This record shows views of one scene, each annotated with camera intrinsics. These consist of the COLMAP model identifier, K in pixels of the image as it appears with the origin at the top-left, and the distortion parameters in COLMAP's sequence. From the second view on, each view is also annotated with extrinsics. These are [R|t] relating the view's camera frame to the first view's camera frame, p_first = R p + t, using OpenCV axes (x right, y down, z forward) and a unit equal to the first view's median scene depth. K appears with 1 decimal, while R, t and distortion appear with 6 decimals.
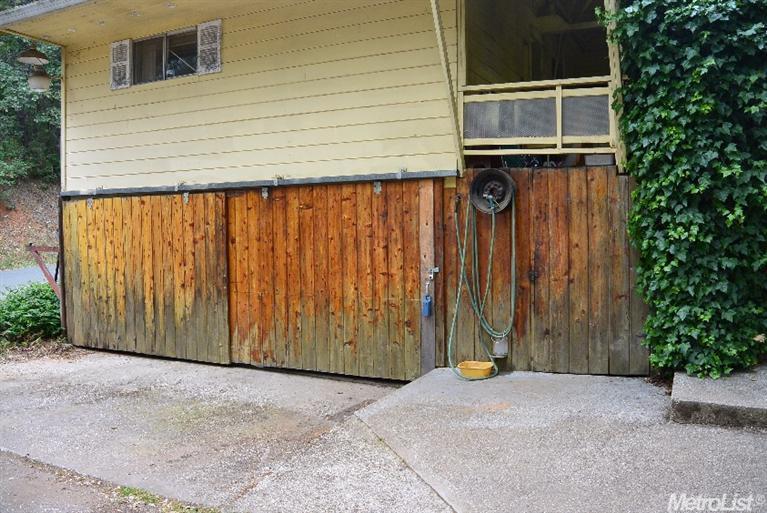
lens RADIAL K [[643.6, 0, 383.5], [0, 643.6, 256.5], [0, 0, 1]] dist [-0.117821, 0.016340]
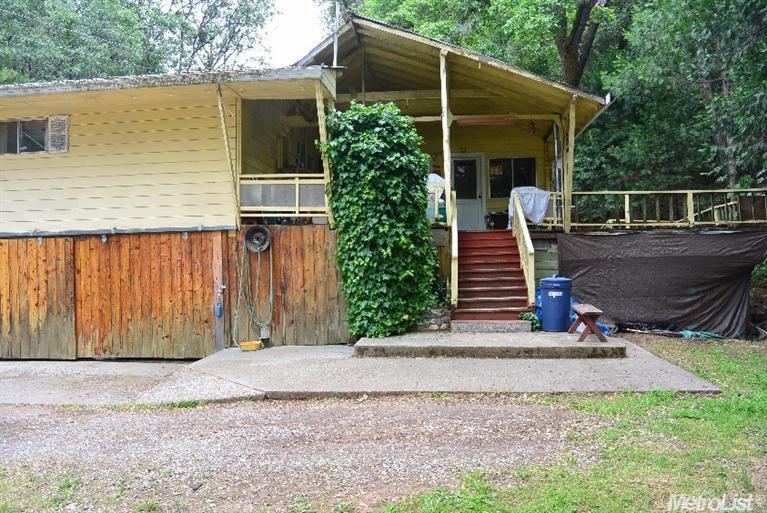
lens RADIAL K [[643.6, 0, 383.5], [0, 643.6, 256.5], [0, 0, 1]] dist [-0.117821, 0.016340]
pose [[0.930628, -0.005405, 0.365927, -0.140082], [0.026933, 0.998191, -0.053753, 0.043844], [-0.364974, 0.059880, 0.929090, -0.680564]]
